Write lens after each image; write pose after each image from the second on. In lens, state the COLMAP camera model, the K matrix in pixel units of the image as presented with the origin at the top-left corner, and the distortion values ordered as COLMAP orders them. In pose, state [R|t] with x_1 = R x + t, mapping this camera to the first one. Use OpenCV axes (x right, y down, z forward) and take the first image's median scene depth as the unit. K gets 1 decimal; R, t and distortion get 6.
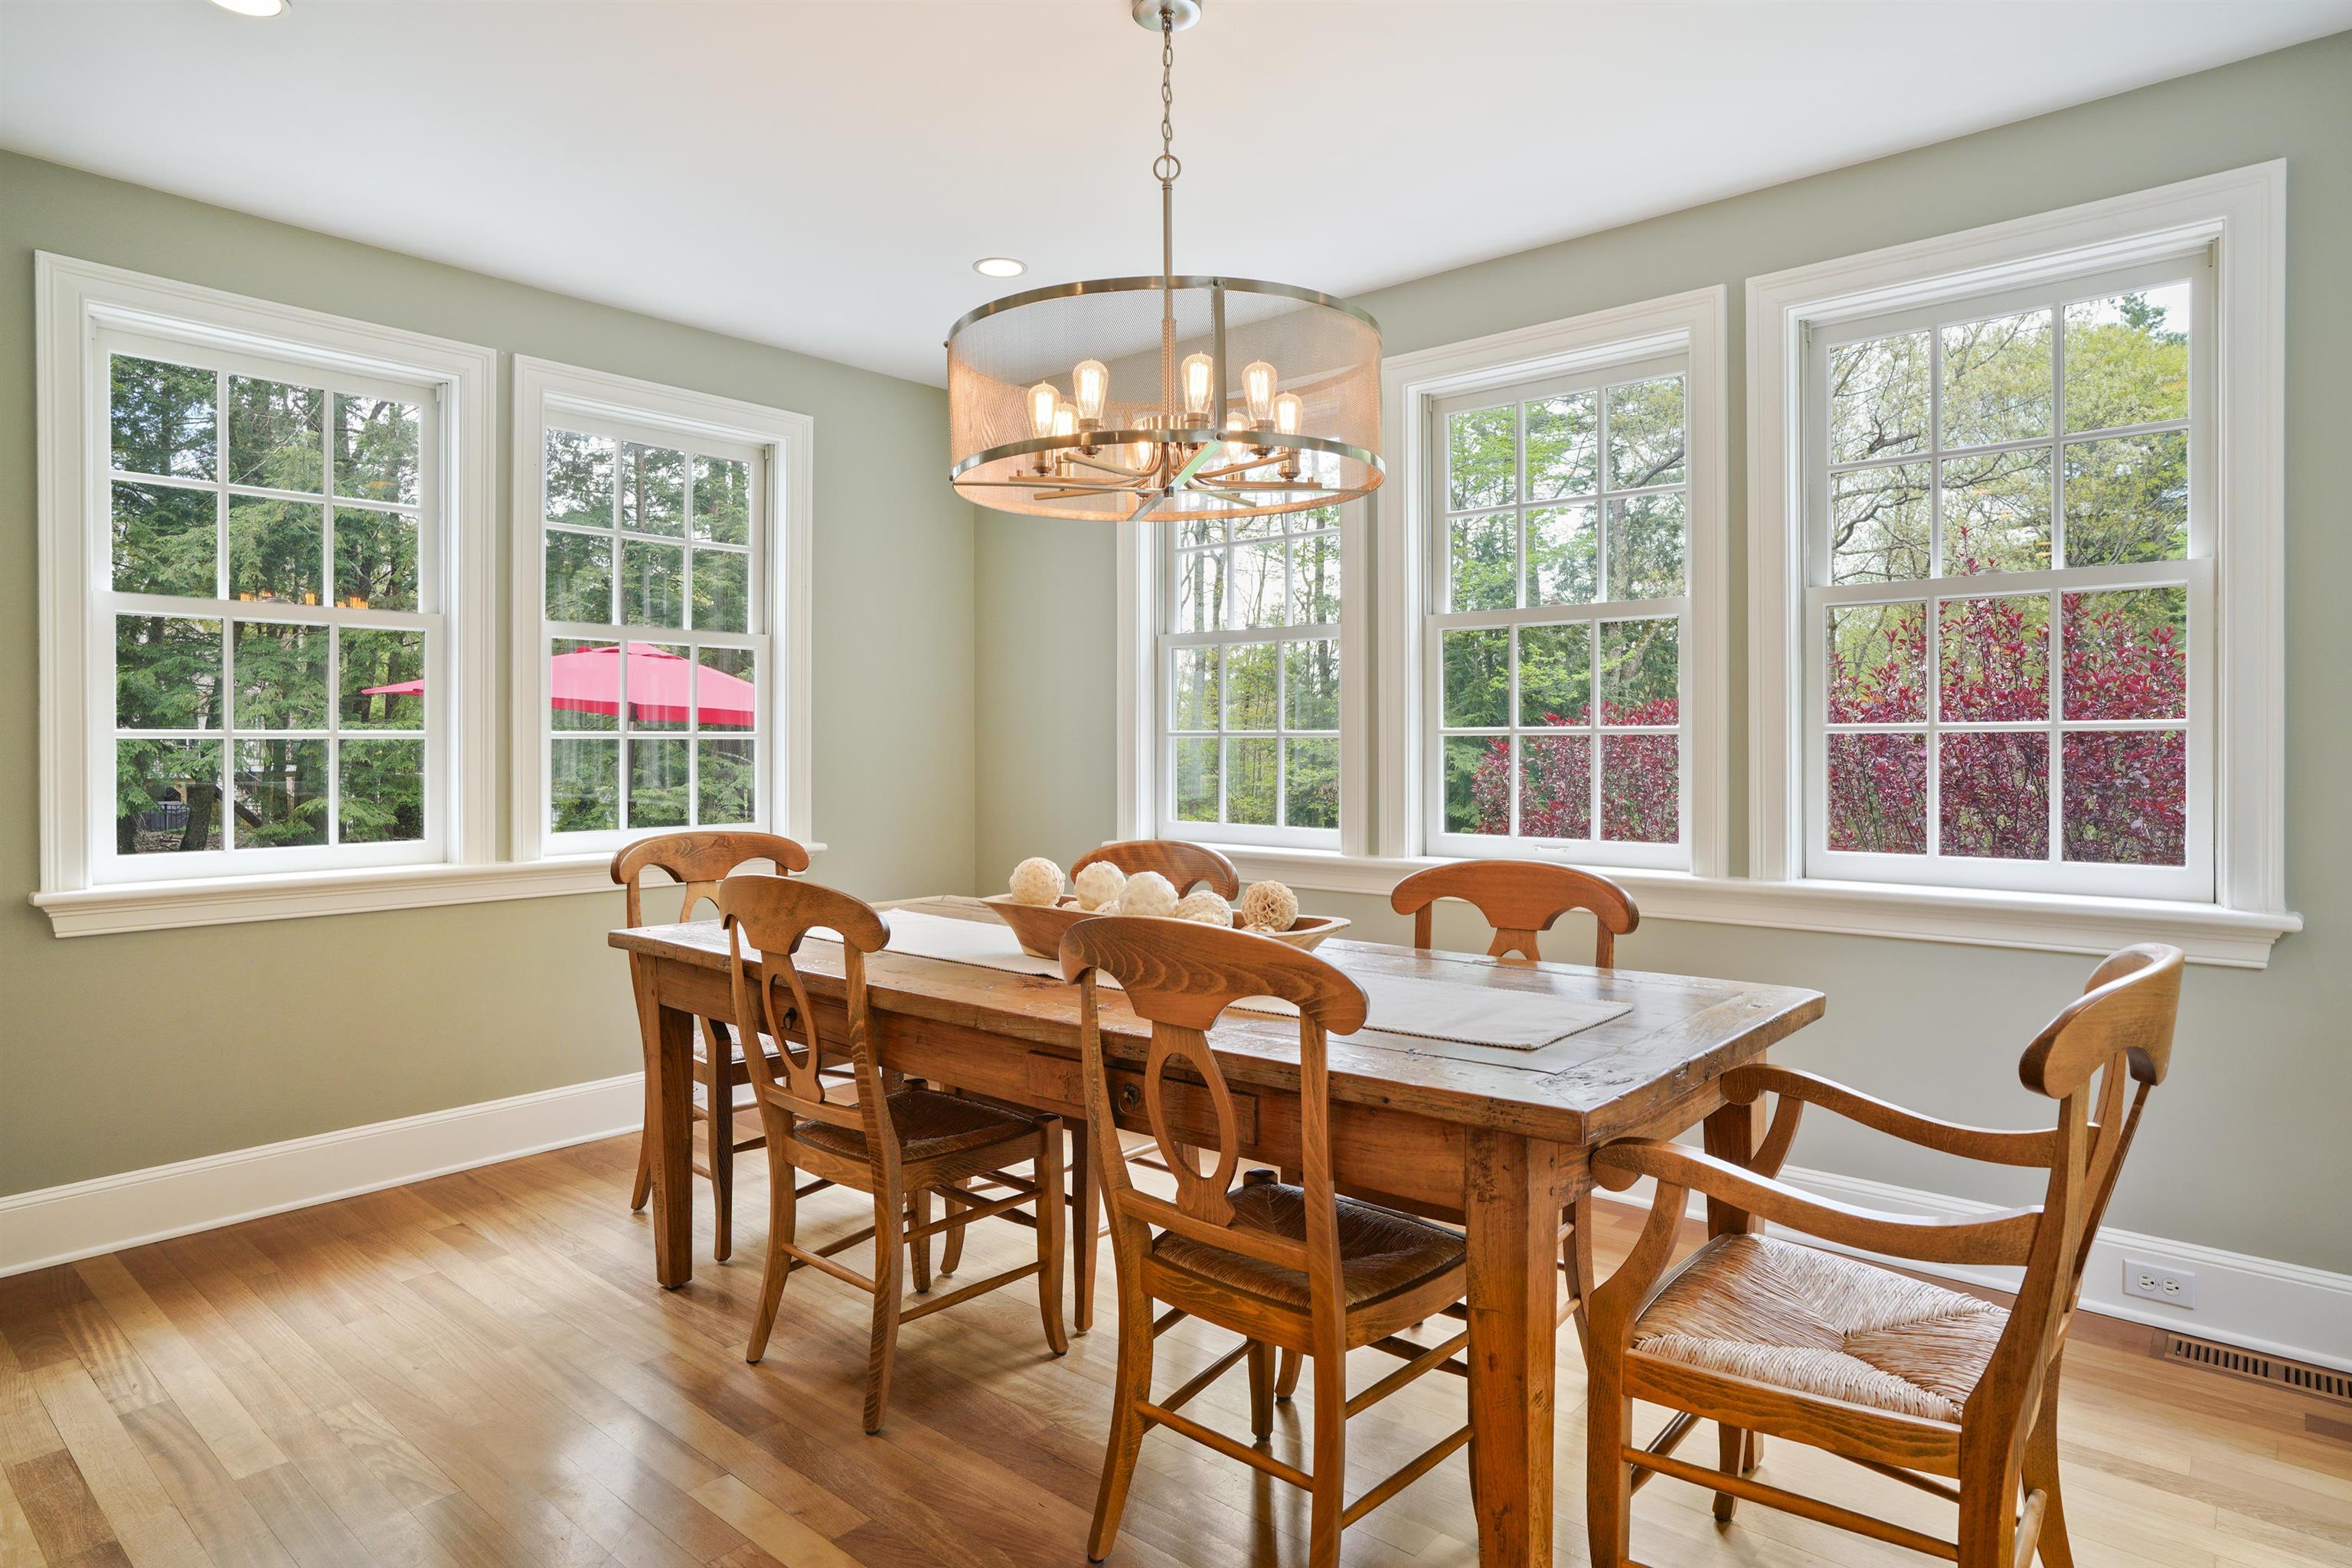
lens RADIAL K [[1330.1, 0, 1165.1], [0, 1330.1, 753.4], [0, 0, 1]] dist [-0.017674, 0.012498]
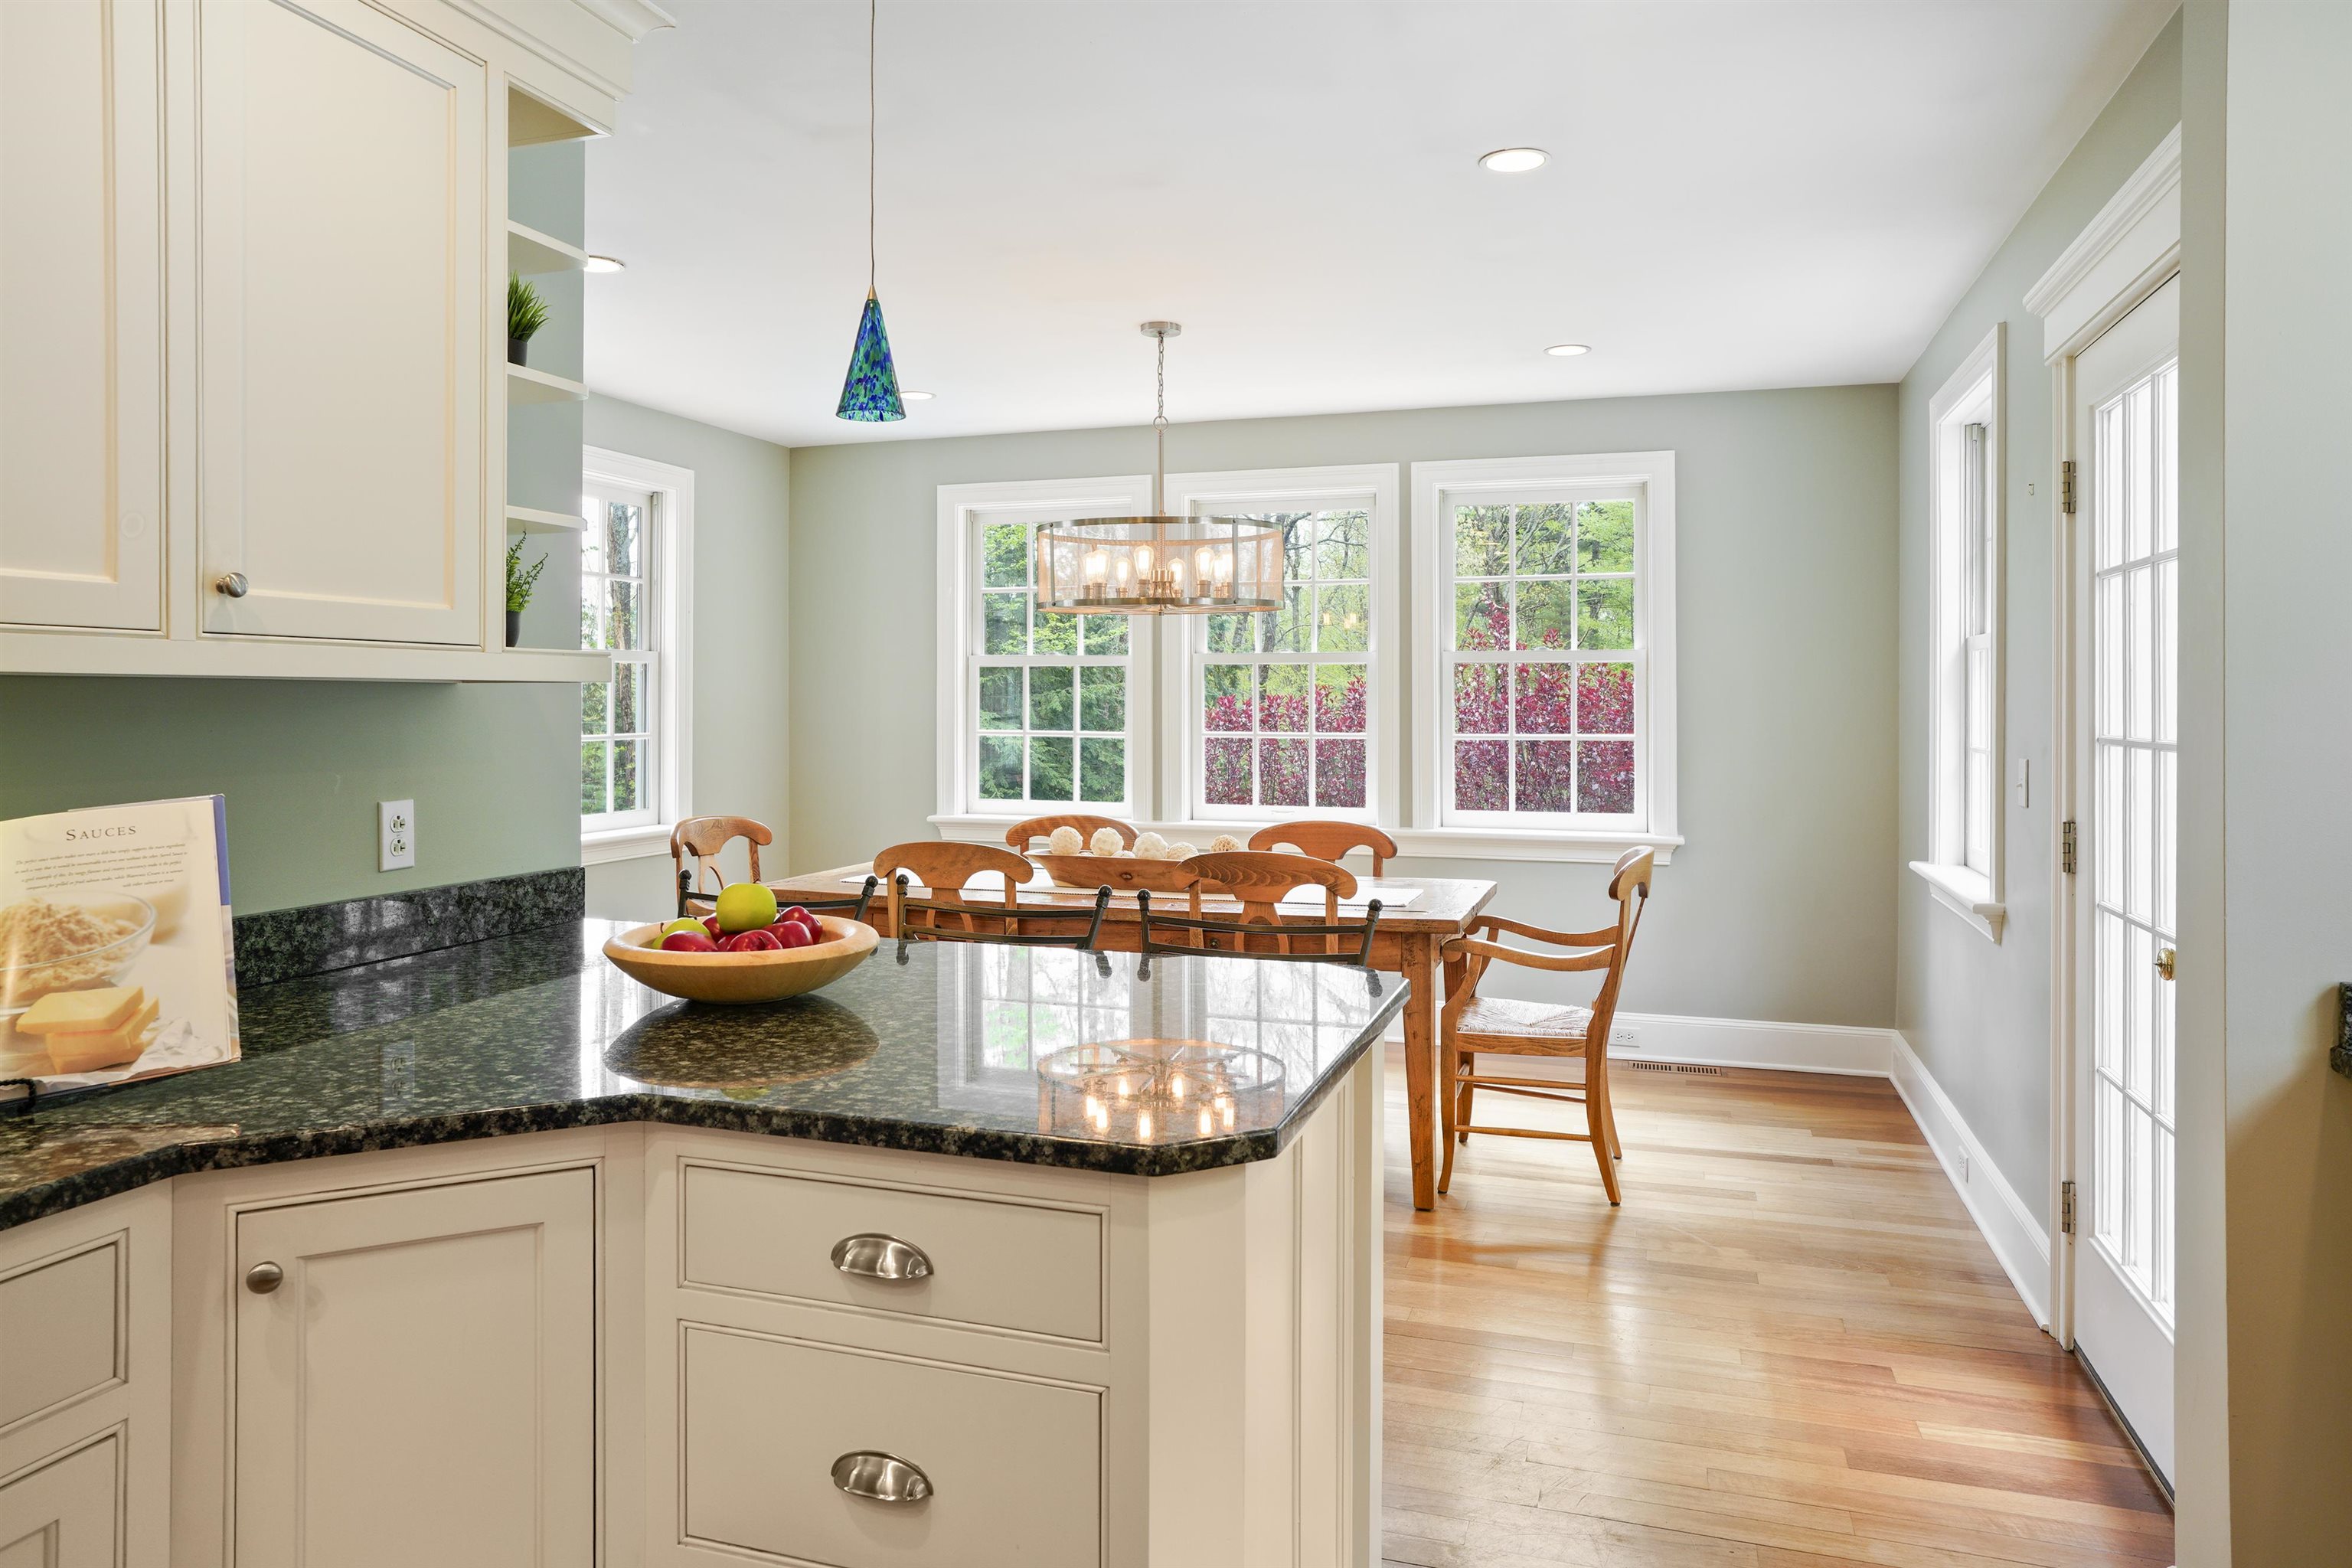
lens RADIAL K [[1455.2, 0, 1202.5], [0, 1455.2, 697.1], [0, 0, 1]] dist [-0.013283, 0.004045]
pose [[0.920320, 0.003868, 0.391148, -0.590621], [0.000607, 0.999936, -0.011316, -0.055650], [-0.391166, 0.010652, 0.920258, -0.649647]]
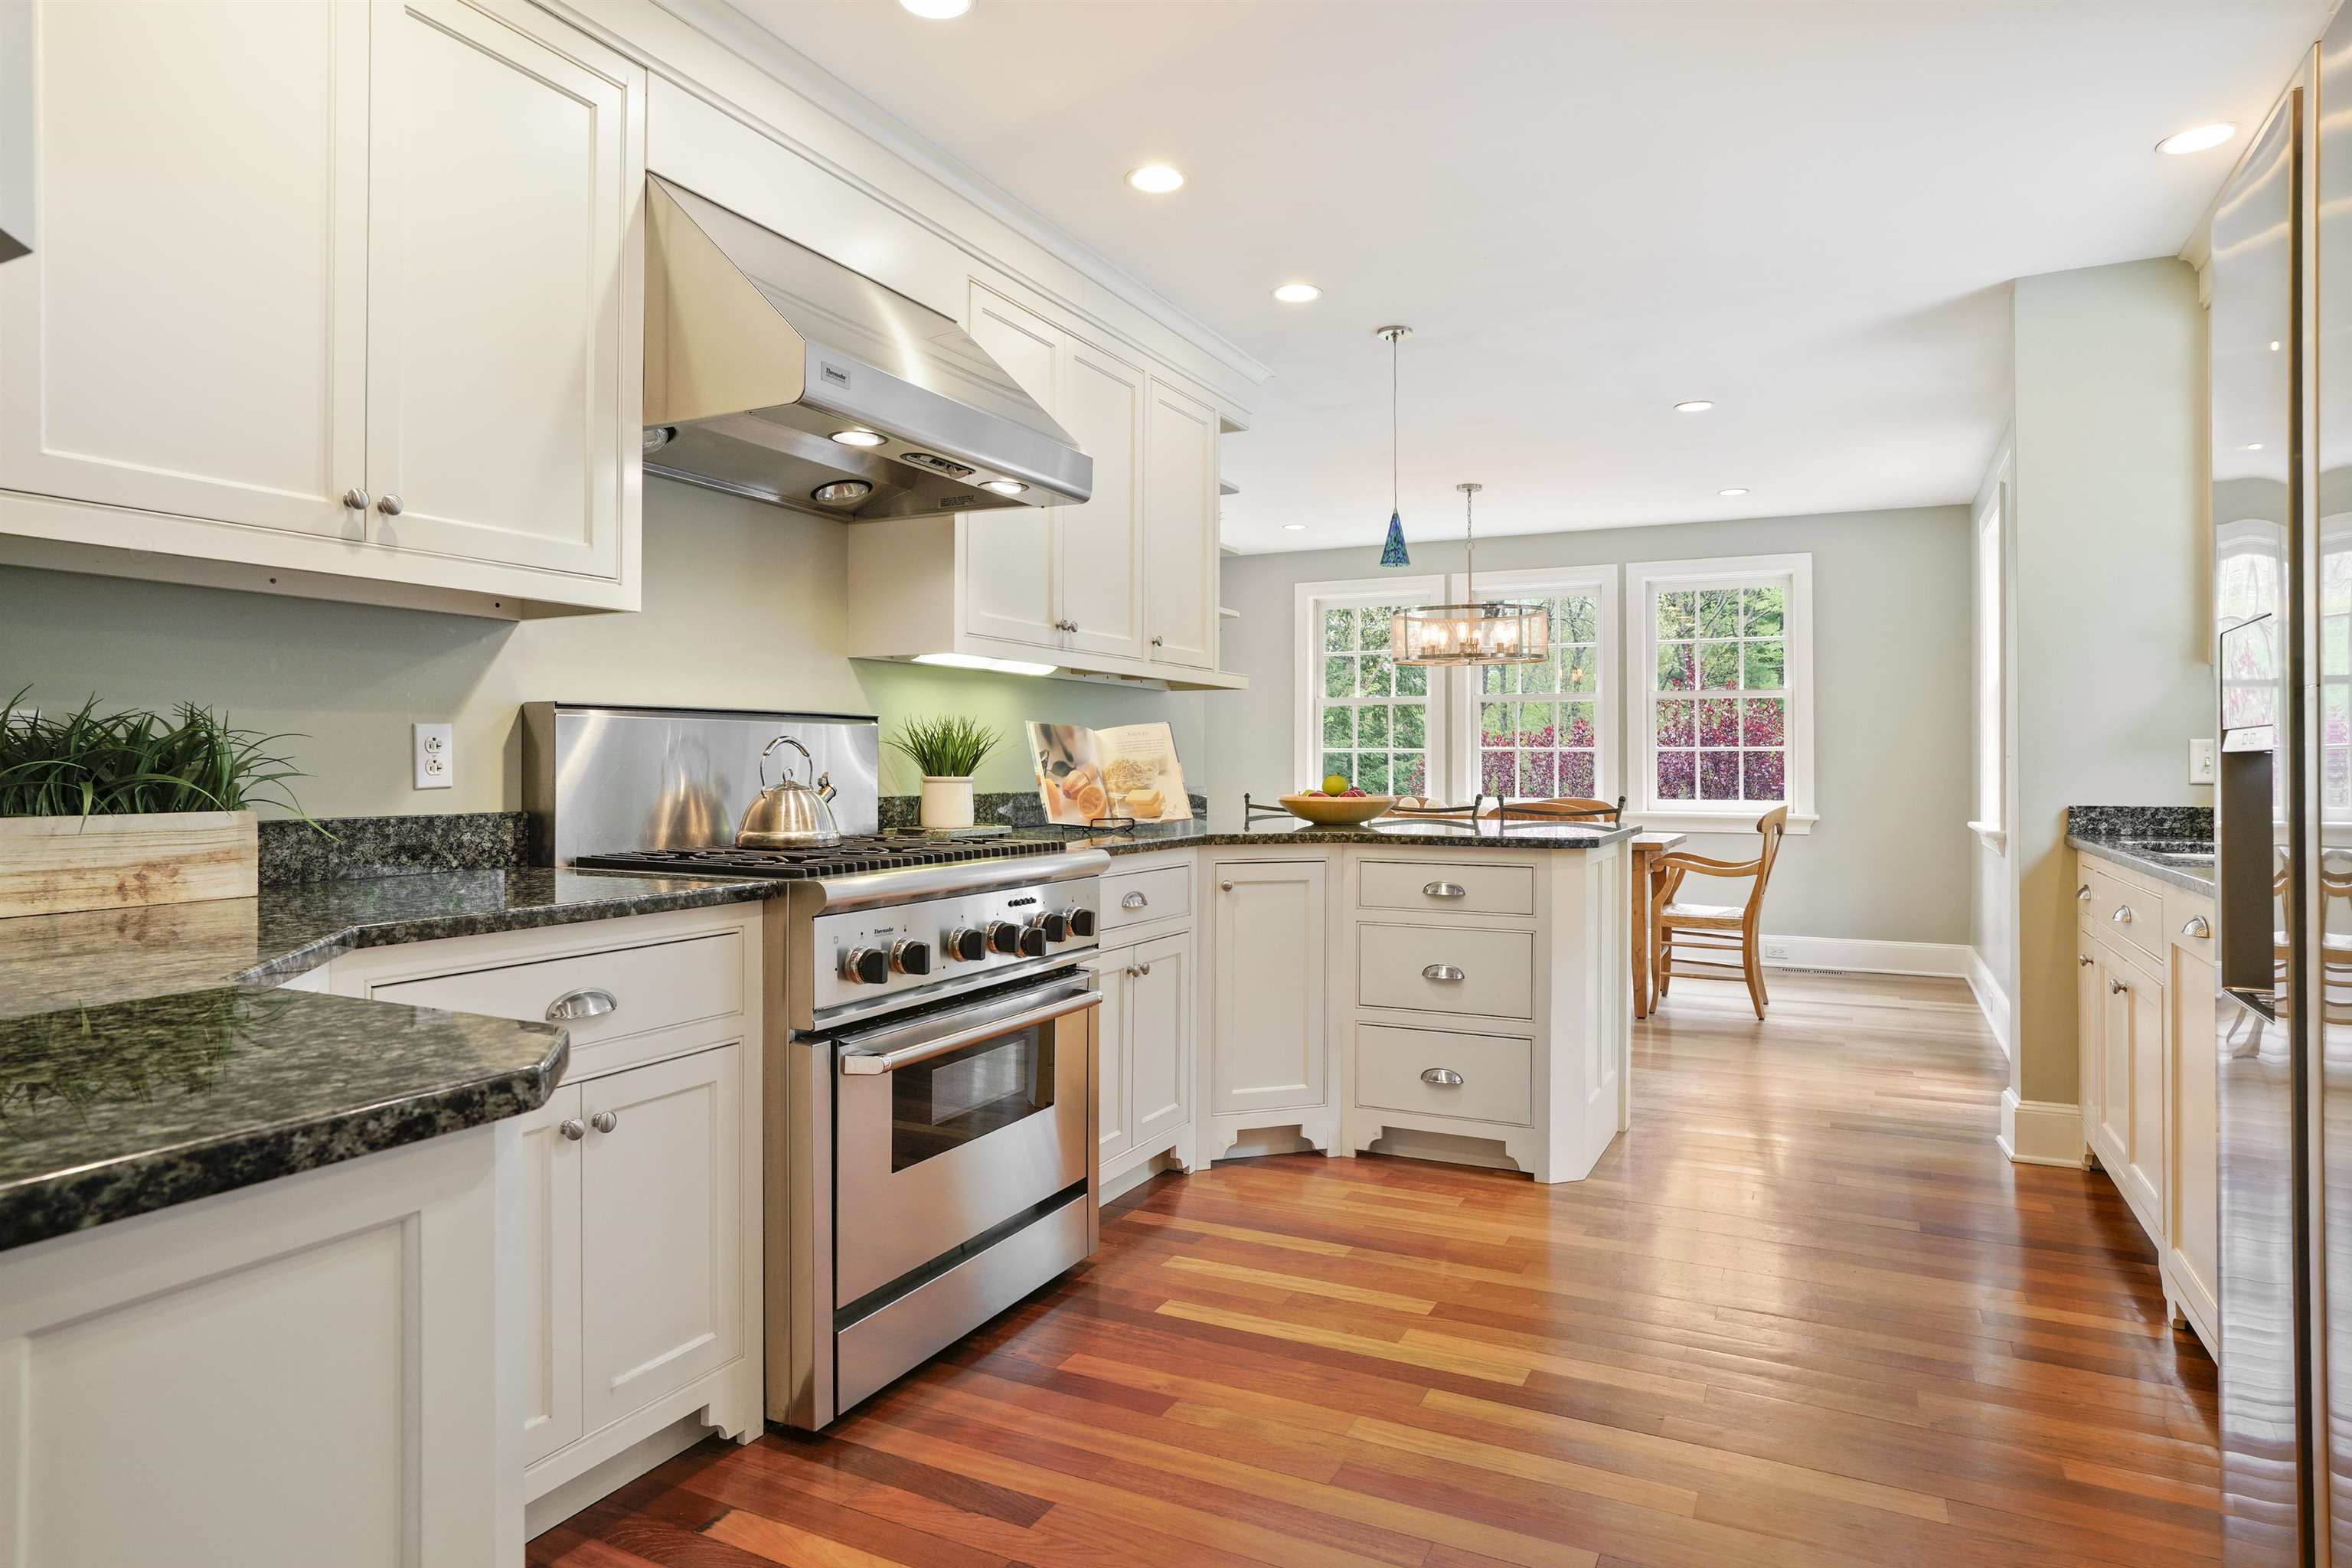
lens RADIAL K [[1330.1, 0, 1213.7], [0, 1330.1, 750.9], [0, 0, 1]] dist [-0.017674, 0.012498]
pose [[0.967017, 0.006695, 0.254623, -1.064899], [-0.001518, 0.999788, -0.020522, 0.041745], [-0.254707, 0.019458, 0.966823, -1.349507]]
